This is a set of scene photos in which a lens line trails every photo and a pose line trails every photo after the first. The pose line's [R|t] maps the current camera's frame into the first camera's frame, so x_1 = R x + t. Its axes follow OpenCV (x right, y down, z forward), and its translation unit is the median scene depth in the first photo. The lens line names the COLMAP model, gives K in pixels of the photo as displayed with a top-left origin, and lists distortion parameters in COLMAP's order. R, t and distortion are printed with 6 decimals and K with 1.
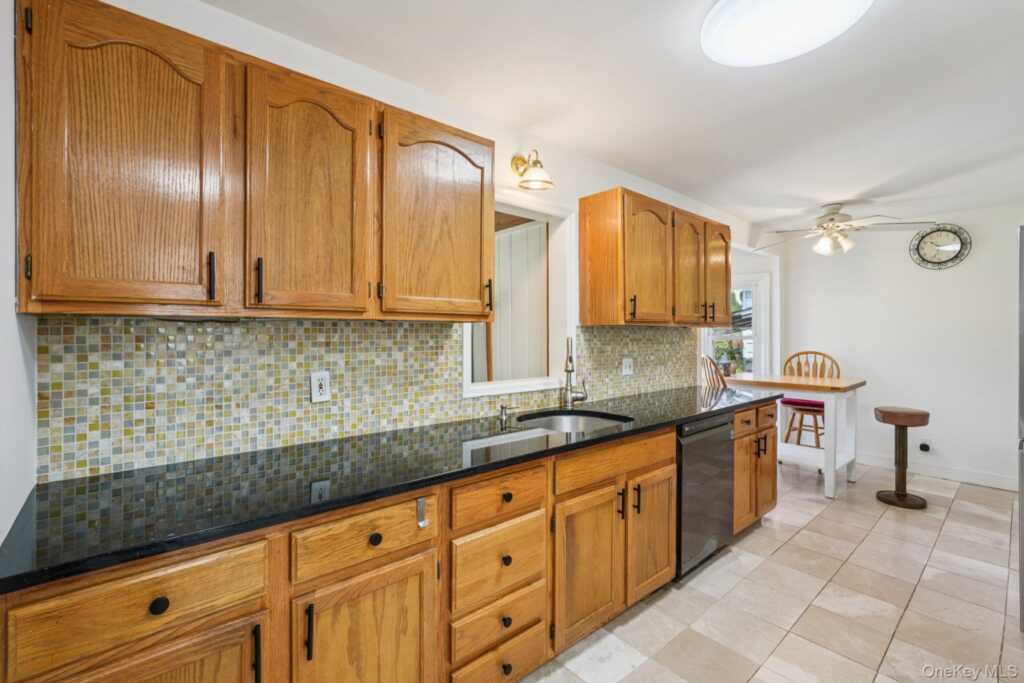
lens RADIAL K [[458.5, 0, 510.2], [0, 458.5, 332.3], [0, 0, 1]] dist [-0.003877, 0.000286]
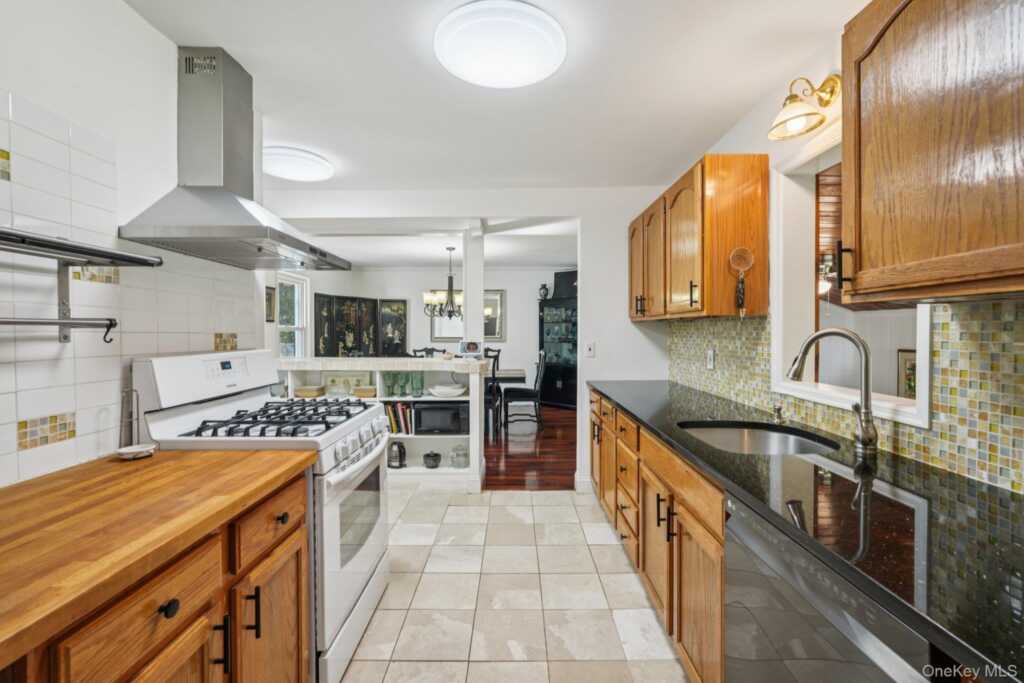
lens RADIAL K [[458.5, 0, 513.1], [0, 458.5, 335.9], [0, 0, 1]] dist [-0.003877, 0.000286]
pose [[-0.664454, 0.007134, -0.747295, 0.762161], [0.002205, 0.999969, 0.007586, 0.012553], [0.747326, 0.003392, -0.664449, 0.942247]]
